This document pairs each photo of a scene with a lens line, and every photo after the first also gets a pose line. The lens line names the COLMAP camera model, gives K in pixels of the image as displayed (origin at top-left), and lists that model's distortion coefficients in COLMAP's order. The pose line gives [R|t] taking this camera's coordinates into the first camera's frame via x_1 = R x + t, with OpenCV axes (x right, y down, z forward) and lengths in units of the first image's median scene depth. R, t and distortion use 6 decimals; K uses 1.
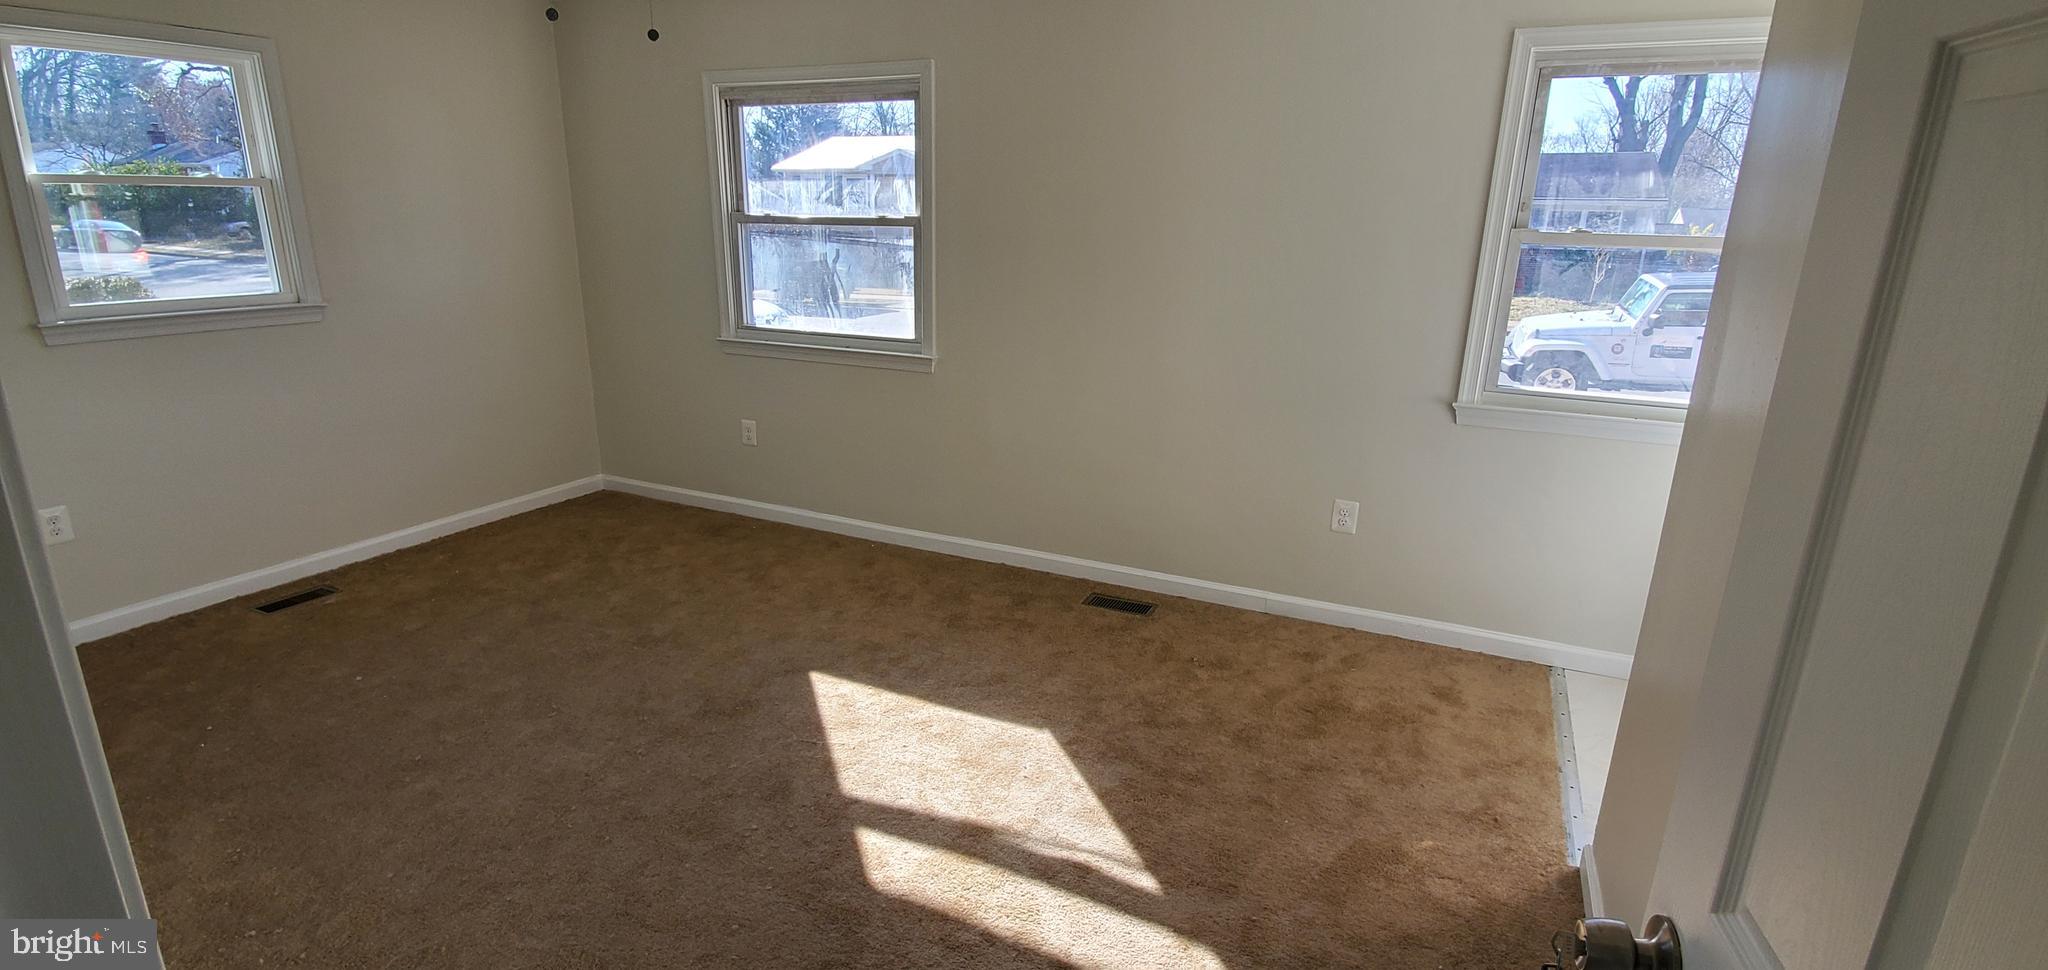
lens RADIAL K [[947.6, 0, 1017.8], [0, 947.6, 496.4], [0, 0, 1]] dist [0.015926, -0.017898]
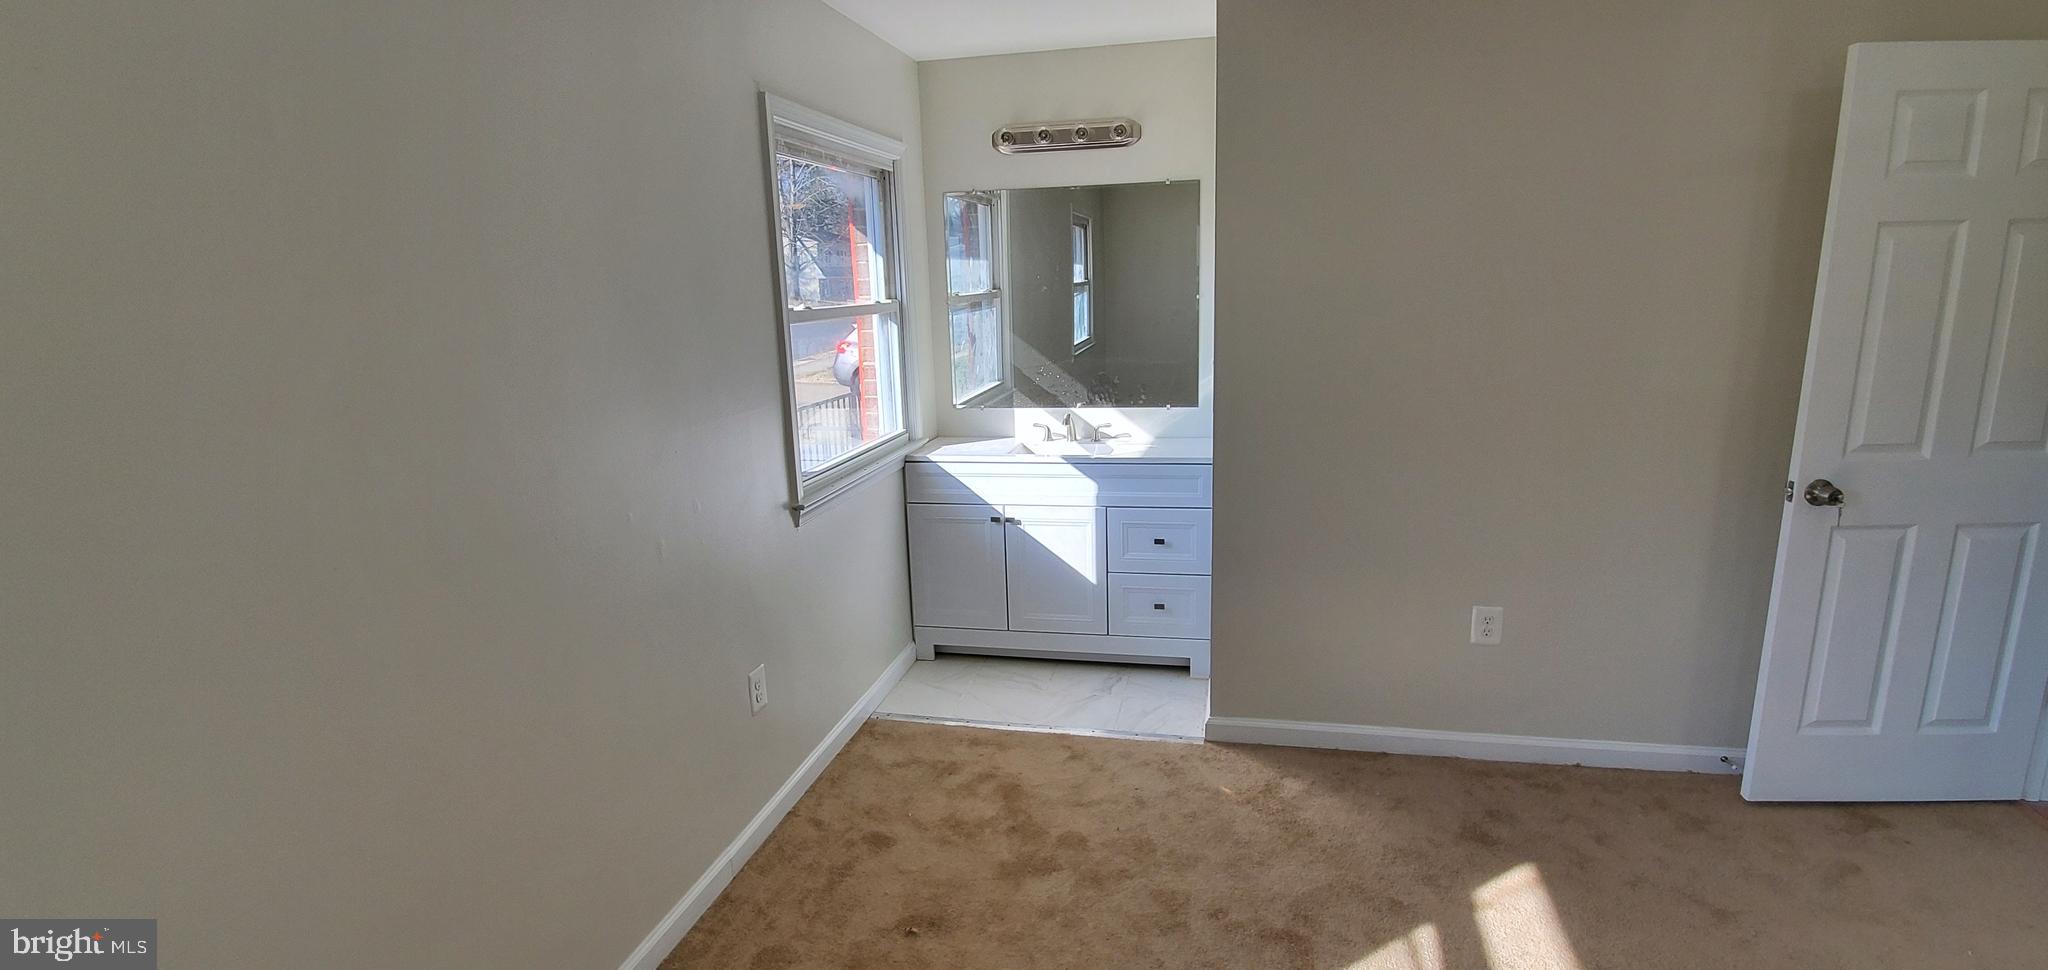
lens RADIAL K [[976.4, 0, 1022.9], [0, 976.4, 500.7], [0, 0, 1]] dist [0.013309, -0.010883]
pose [[-0.228150, -0.227882, 0.946582, -0.607414], [0.291996, 0.911456, 0.289804, -0.412998], [-0.928809, 0.342516, -0.141408, 1.298043]]
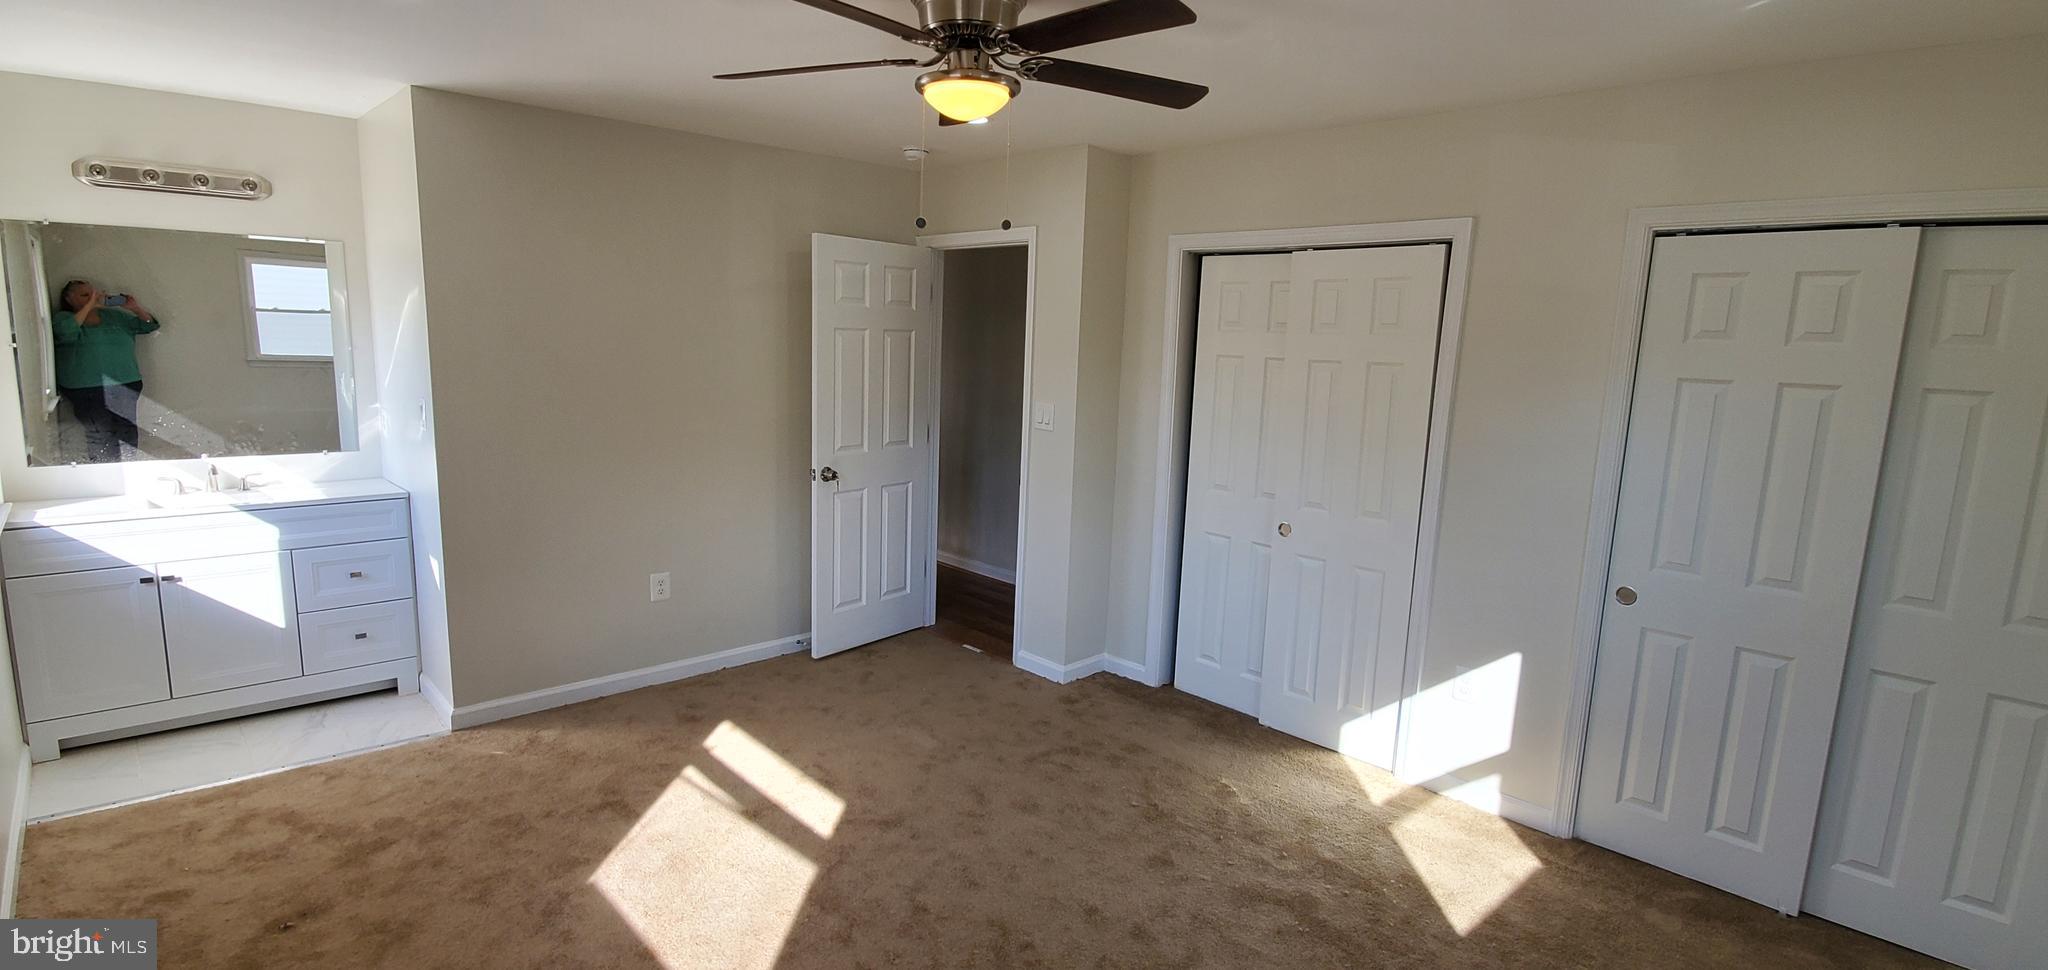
lens RADIAL K [[947.6, 0, 1017.8], [0, 947.6, 496.4], [0, 0, 1]] dist [0.015926, -0.017898]
pose [[-0.930177, -0.111639, 0.349724, -0.804251], [0.049120, 0.906225, 0.419933, -0.589019], [-0.363810, 0.407791, -0.837466, 1.800263]]
